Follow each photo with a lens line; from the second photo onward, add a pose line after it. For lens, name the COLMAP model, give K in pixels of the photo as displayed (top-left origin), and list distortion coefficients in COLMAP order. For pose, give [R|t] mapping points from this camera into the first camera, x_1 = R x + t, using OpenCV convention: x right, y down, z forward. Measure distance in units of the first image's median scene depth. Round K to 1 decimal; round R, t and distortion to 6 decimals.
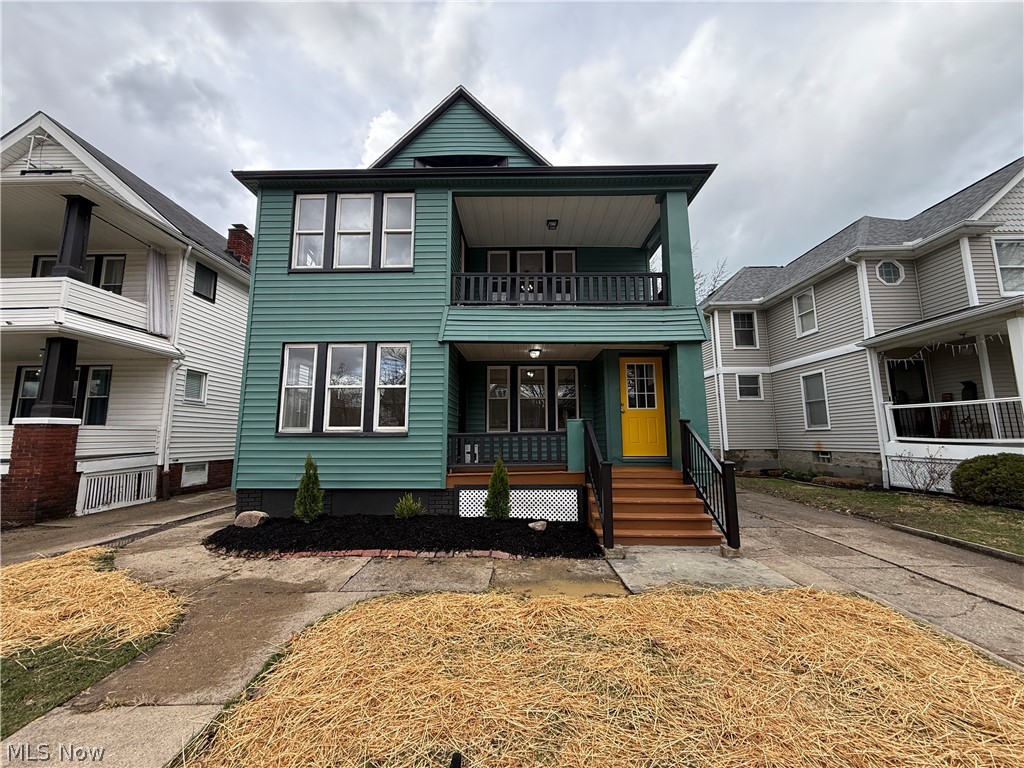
lens RADIAL K [[408.7, 0, 512.0], [0, 408.7, 385.0], [0, 0, 1]] dist [0.000823, -0.000041]
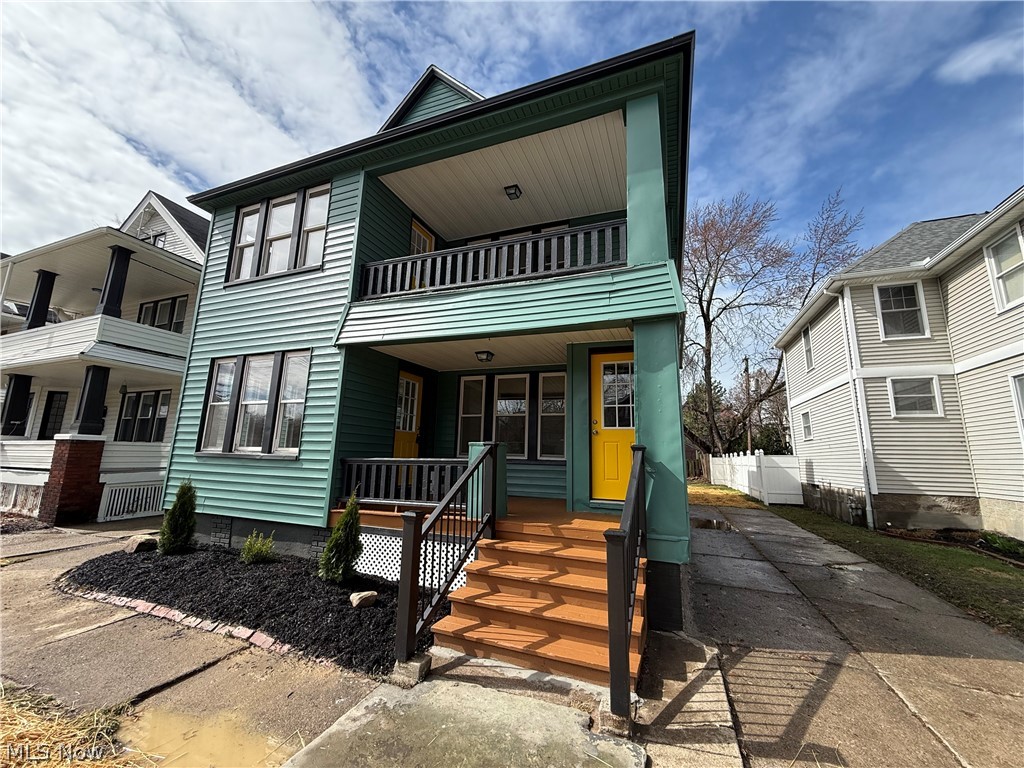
lens RADIAL K [[408.7, 0, 508.8], [0, 408.7, 385.7], [0, 0, 1]] dist [0.000823, -0.000041]
pose [[0.935316, -0.033996, -0.352177, 0.375577], [0.016045, 0.998425, -0.053767, 0.020910], [0.353450, 0.044638, 0.934388, 0.297742]]
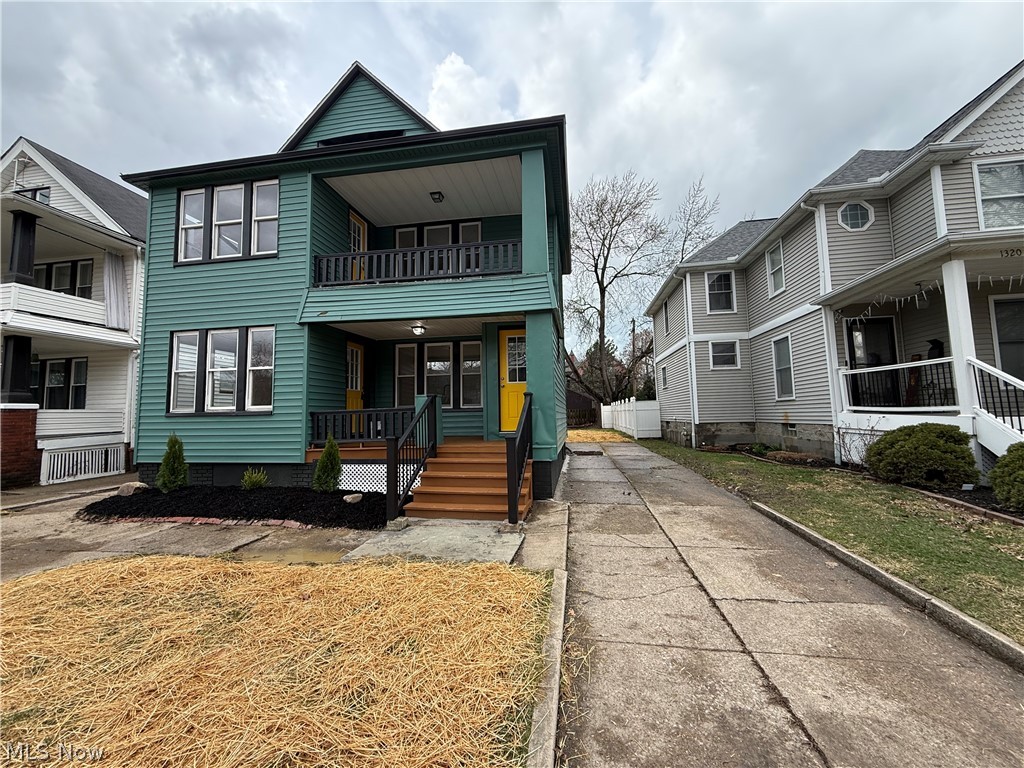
lens RADIAL K [[408.7, 0, 509.9], [0, 408.7, 385.3], [0, 0, 1]] dist [0.000823, -0.000041]
pose [[0.988900, -0.025994, -0.146289, 0.426285], [0.034312, 0.997917, 0.054623, 0.010555], [0.144565, -0.059036, 0.987733, 0.033800]]
